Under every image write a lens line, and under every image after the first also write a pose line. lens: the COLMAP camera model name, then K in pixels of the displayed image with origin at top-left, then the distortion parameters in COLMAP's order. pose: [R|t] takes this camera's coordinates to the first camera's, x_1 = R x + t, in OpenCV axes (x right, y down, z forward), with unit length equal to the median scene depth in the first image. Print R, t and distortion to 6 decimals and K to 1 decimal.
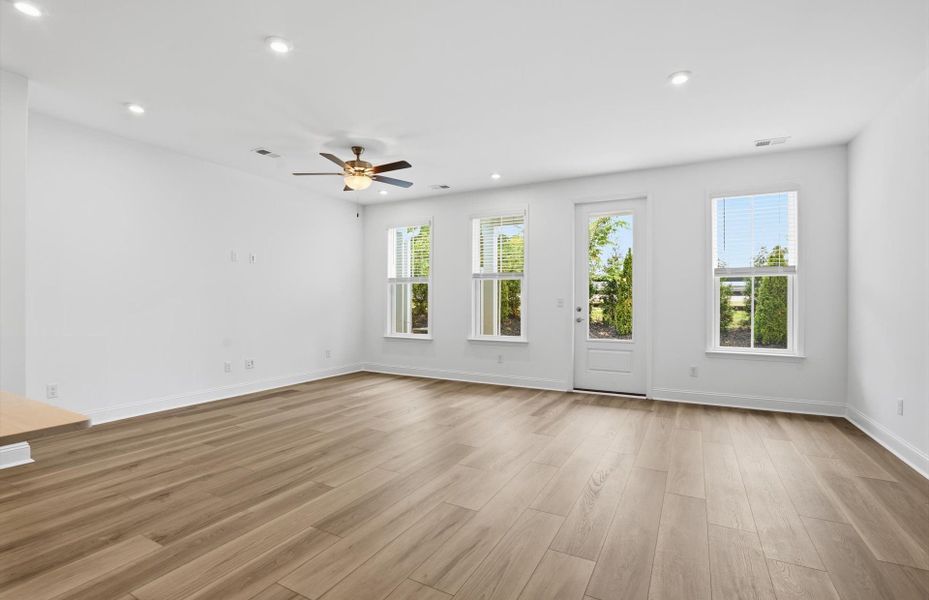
lens RADIAL K [[427.9, 0, 472.6], [0, 427.9, 303.3], [0, 0, 1]] dist [-0.028730, 0.002639]
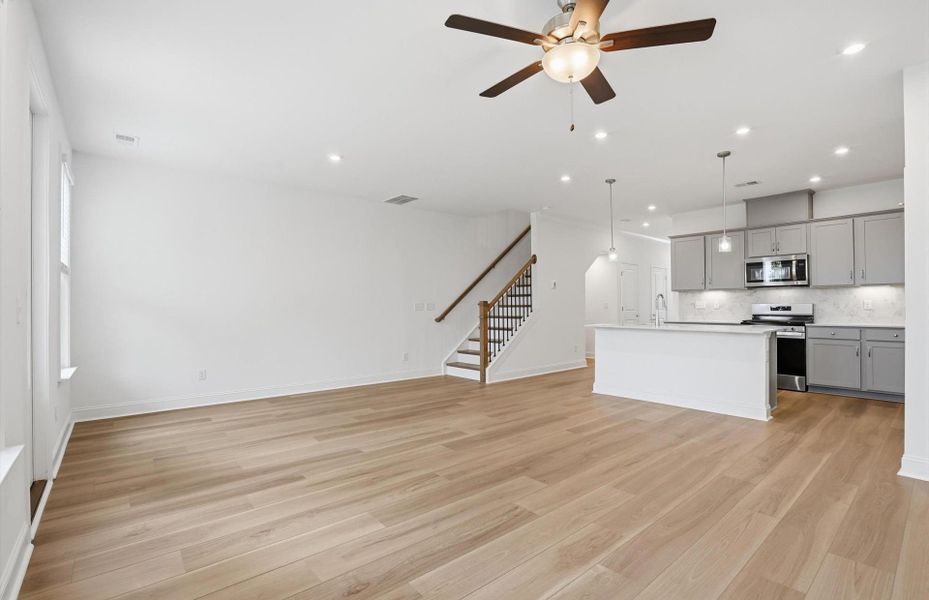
lens RADIAL K [[427.9, 0, 468.1], [0, 427.9, 300.8], [0, 0, 1]] dist [-0.028730, 0.002639]
pose [[-0.924961, 0.002988, 0.380051, -0.282493], [0.000845, 0.999983, -0.005805, -0.006970], [-0.380062, -0.005049, -0.924947, 1.233680]]
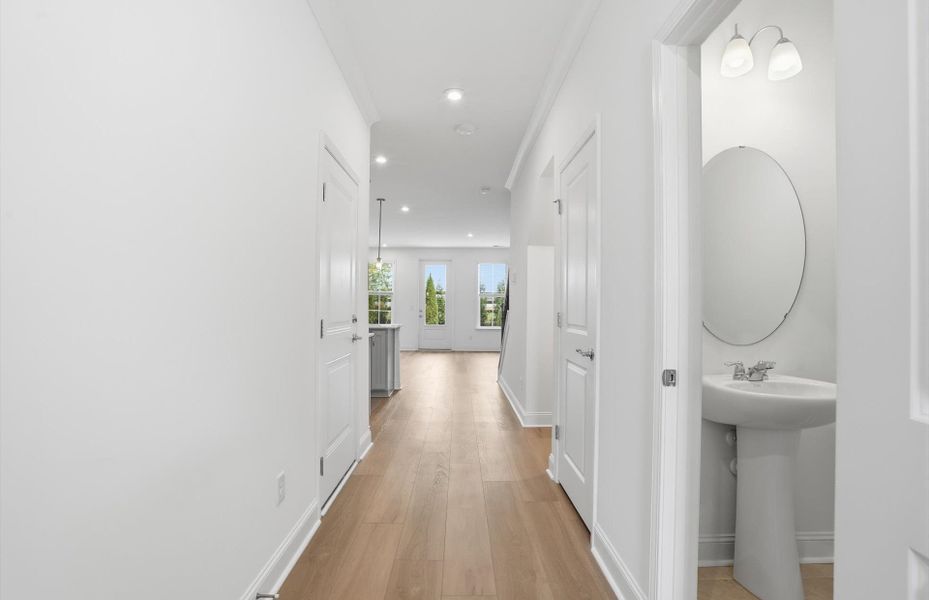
lens RADIAL K [[427.9, 0, 464.9], [0, 427.9, 304.1], [0, 0, 1]] dist [-0.028730, 0.002639]
pose [[0.881381, 0.009687, 0.472306, -0.564508], [-0.006064, 0.999939, -0.009192, -0.000904], [-0.472366, 0.005237, 0.881387, -0.964909]]
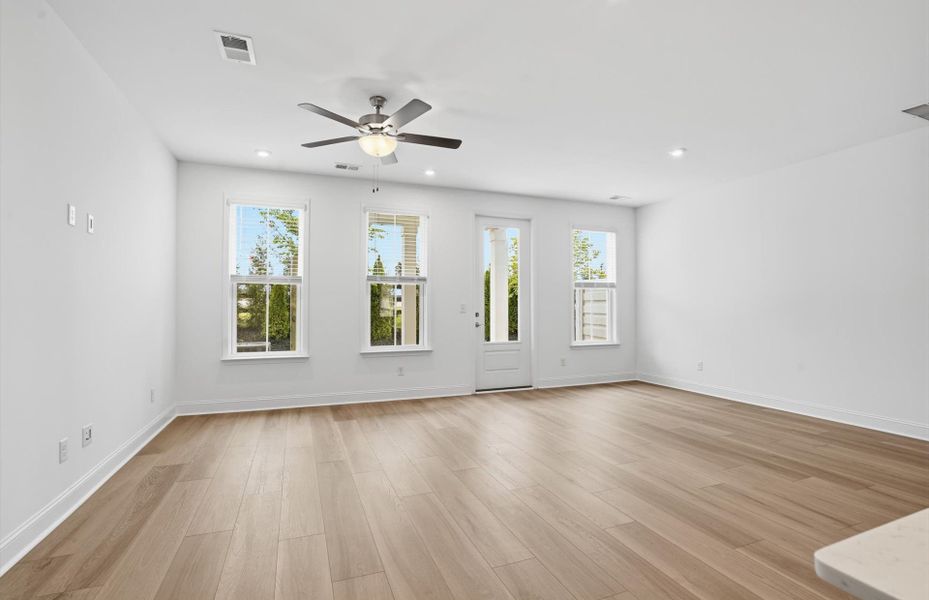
lens RADIAL K [[427.9, 0, 473.4], [0, 427.9, 304.2], [0, 0, 1]] dist [-0.028730, 0.002639]
pose [[0.650107, 0.002070, 0.759840, -0.589504], [0.006082, 0.999950, -0.007928, -0.004148], [-0.759818, 0.009775, 0.650062, 0.333446]]
